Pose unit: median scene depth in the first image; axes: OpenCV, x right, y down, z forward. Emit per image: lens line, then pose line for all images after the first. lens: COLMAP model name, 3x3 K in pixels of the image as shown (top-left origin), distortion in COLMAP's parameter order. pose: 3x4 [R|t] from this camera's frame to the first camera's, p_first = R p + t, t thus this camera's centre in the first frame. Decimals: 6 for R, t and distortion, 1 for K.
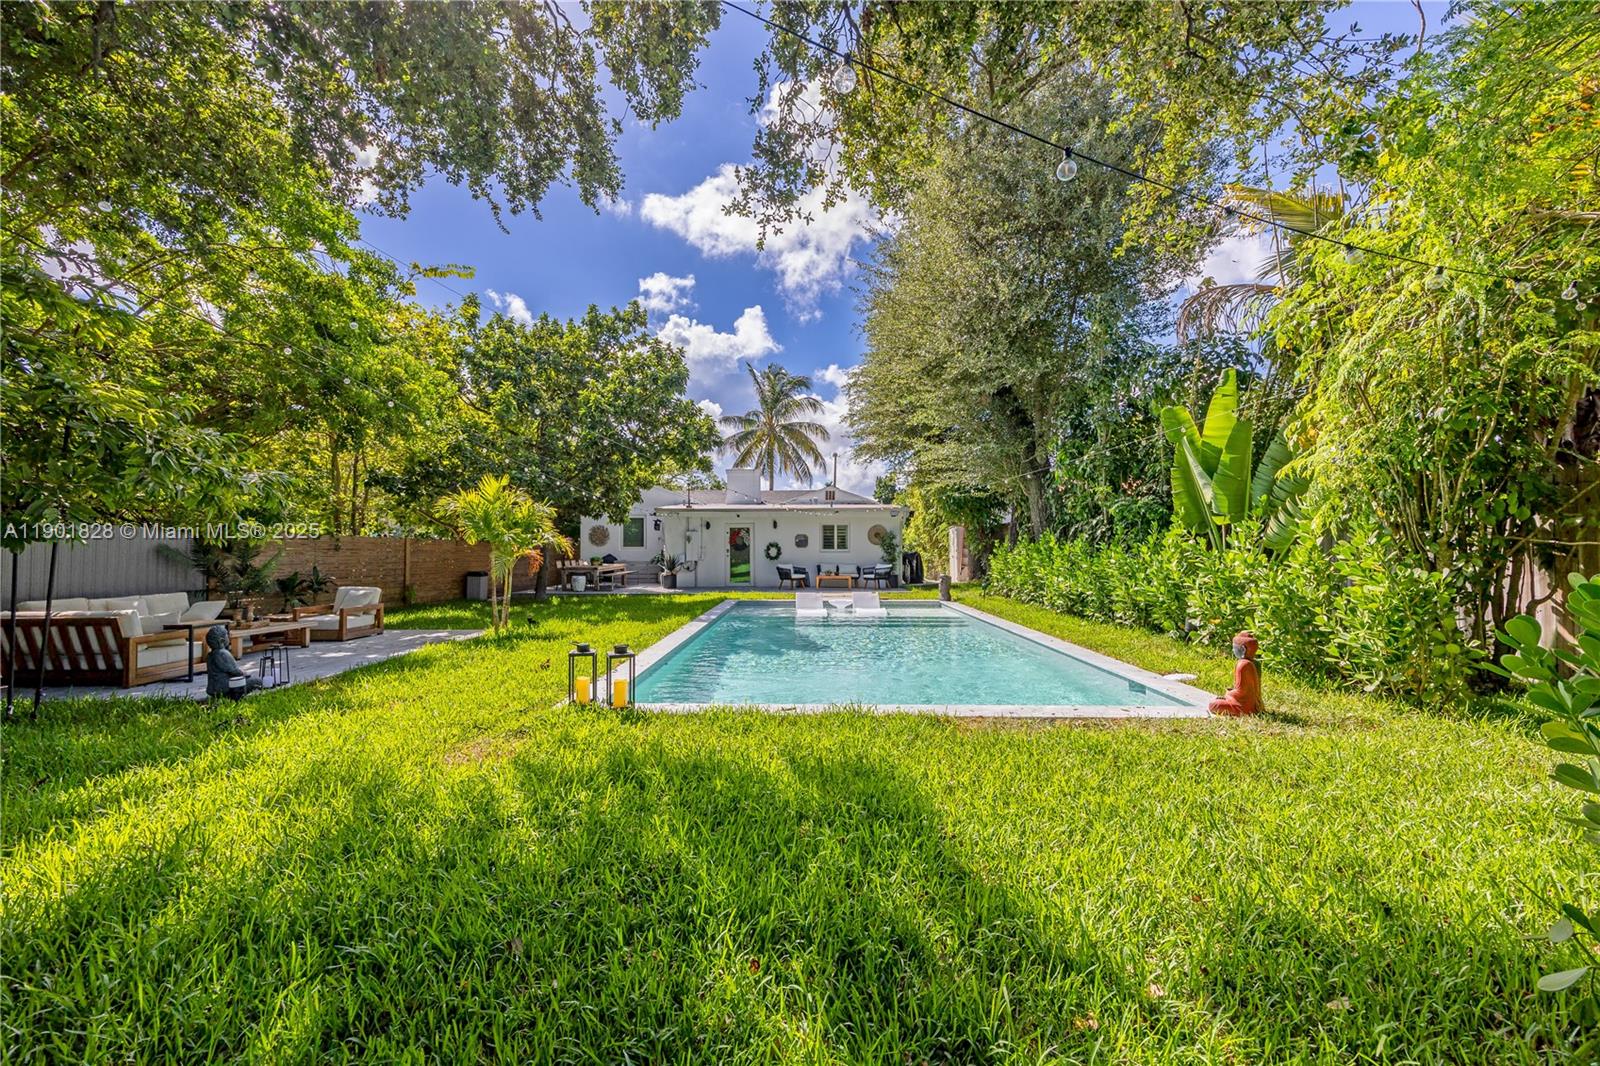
lens RADIAL K [[607.6, 0, 793.8], [0, 607.6, 537.3], [0, 0, 1]] dist [0.000287, -0.000032]
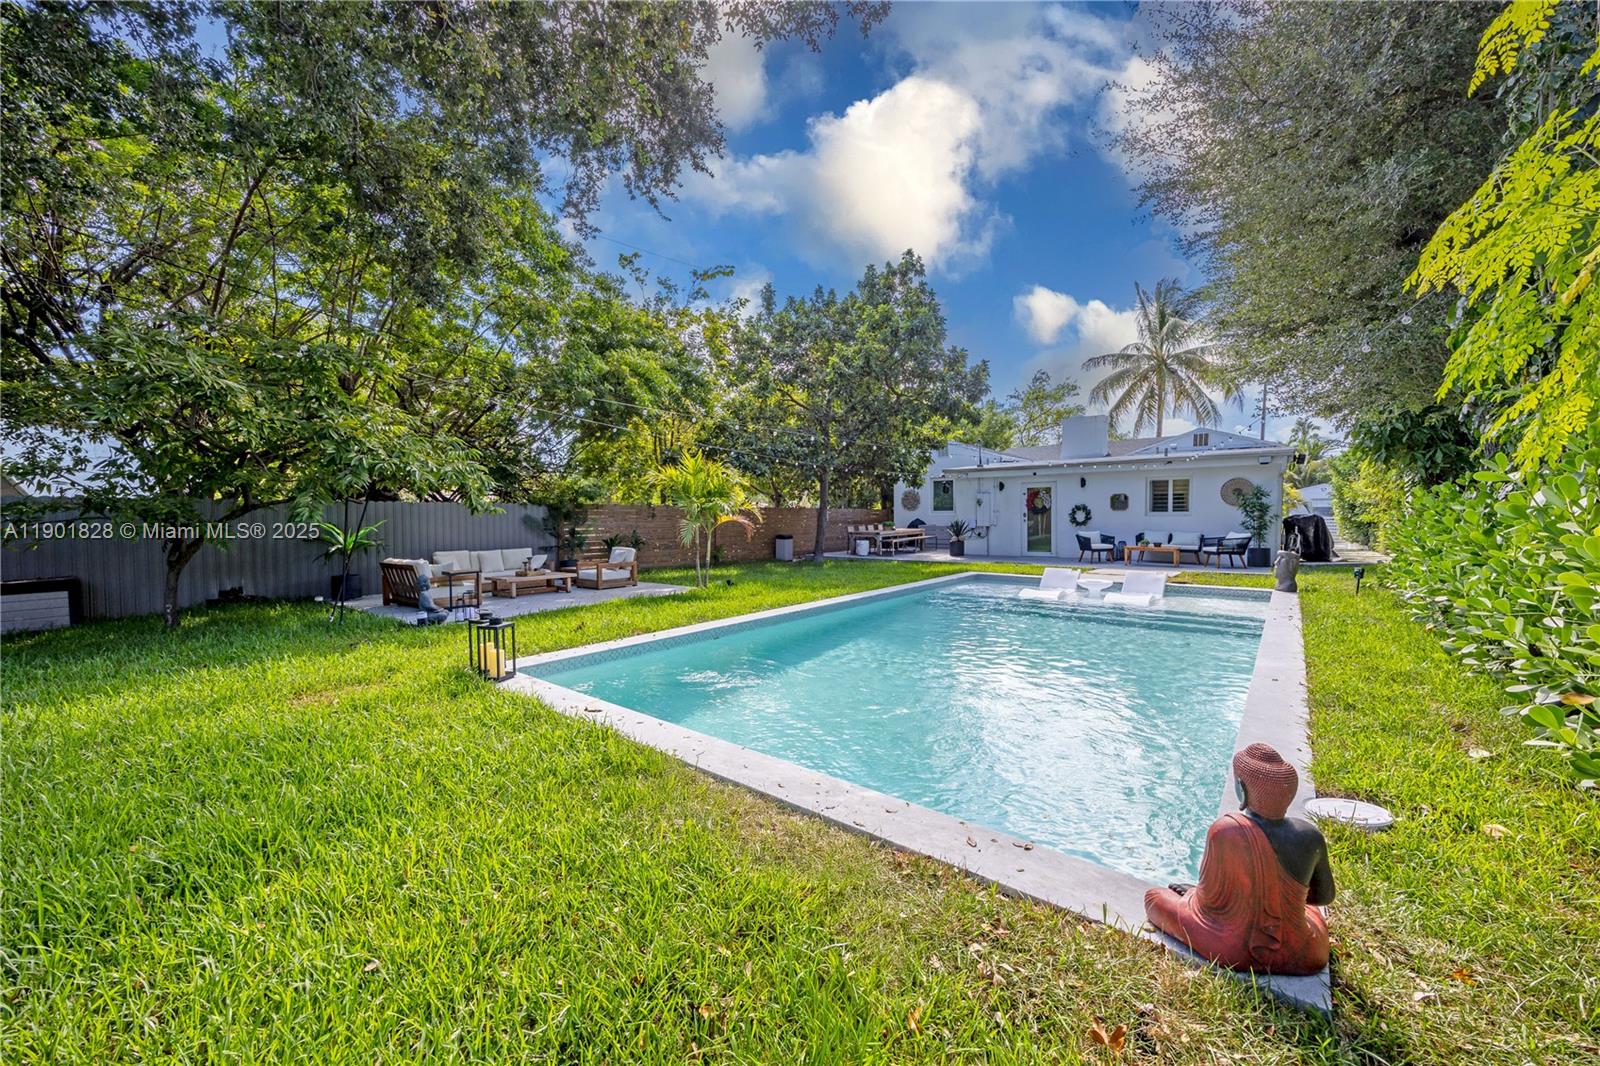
lens RADIAL K [[607.6, 0, 793.8], [0, 607.6, 537.3], [0, 0, 1]] dist [0.000287, -0.000032]
pose [[0.784542, 0.017466, -0.619829, 0.171826], [0.020716, 0.998307, 0.054352, 0.000285], [0.619729, -0.055482, 0.782852, 0.122380]]
